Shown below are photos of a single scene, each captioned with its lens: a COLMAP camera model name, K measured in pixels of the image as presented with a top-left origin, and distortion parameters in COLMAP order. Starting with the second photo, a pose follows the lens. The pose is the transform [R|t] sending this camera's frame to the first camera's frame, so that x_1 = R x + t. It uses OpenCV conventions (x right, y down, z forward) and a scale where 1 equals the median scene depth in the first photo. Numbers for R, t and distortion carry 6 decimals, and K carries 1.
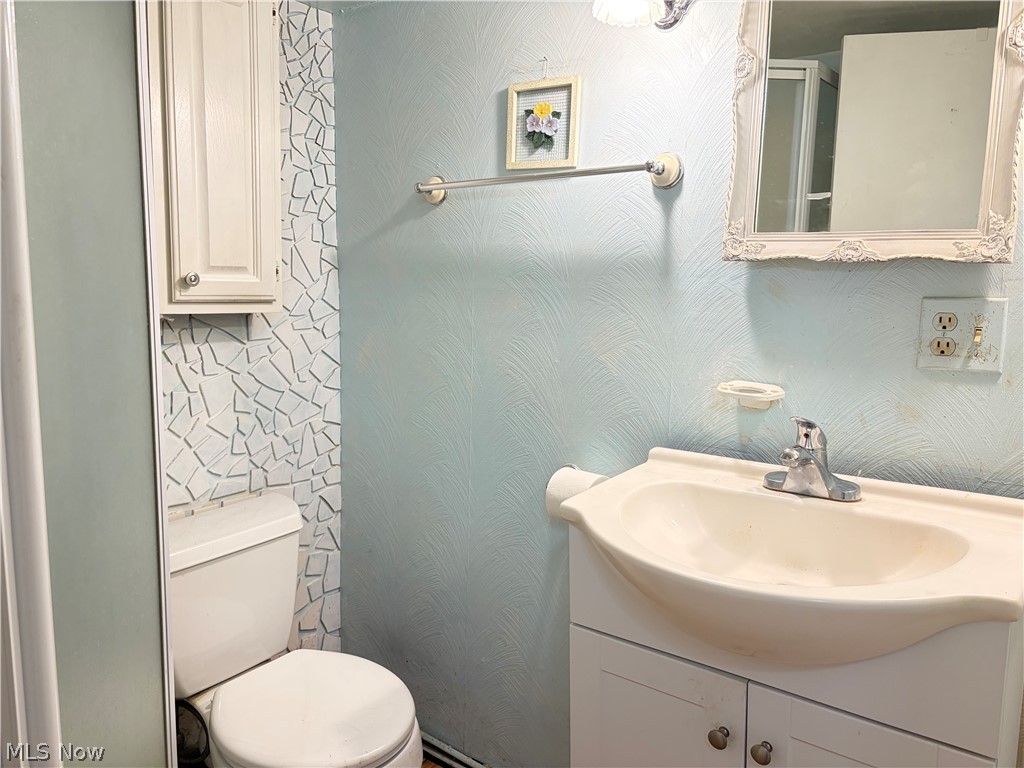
lens RADIAL K [[780.1, 0, 511.7], [0, 780.1, 382.6], [0, 0, 1]] dist [0.006778, 0.019565]
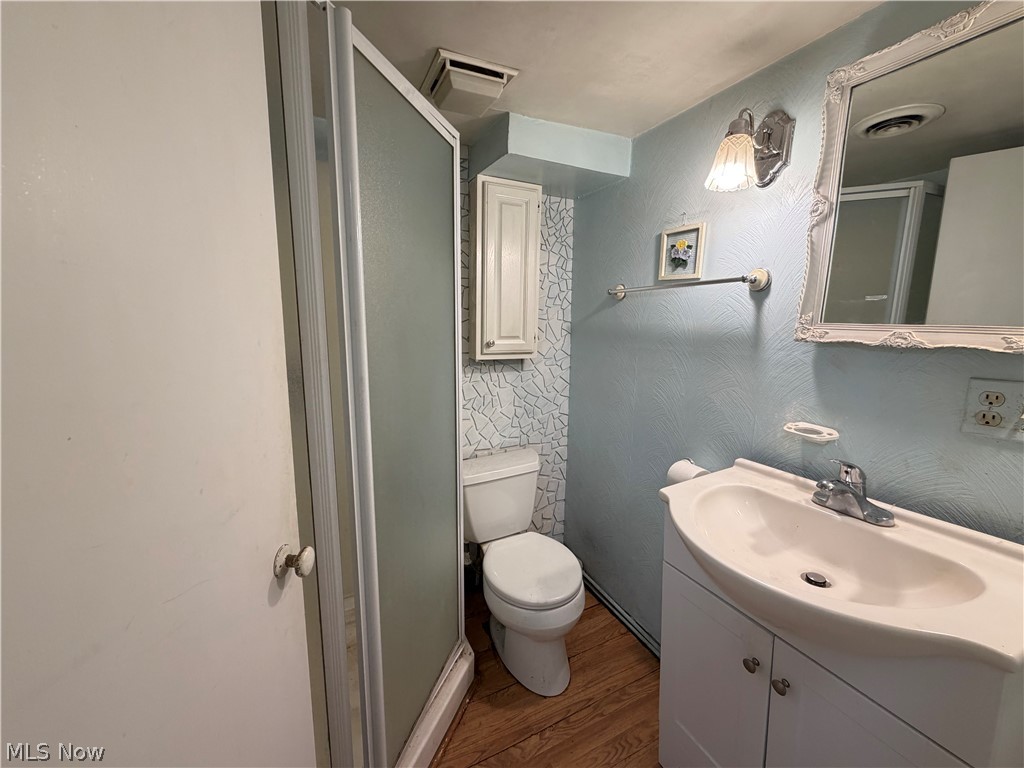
lens RADIAL K [[407.1, 0, 511.3], [0, 407.1, 379.7], [0, 0, 1]] dist [-0.001907, 0.000449]
pose [[0.895330, 0.056036, -0.441864, 0.120903], [-0.049967, 0.998429, 0.025371, -0.068536], [0.442592, -0.000637, 0.896723, 0.064302]]
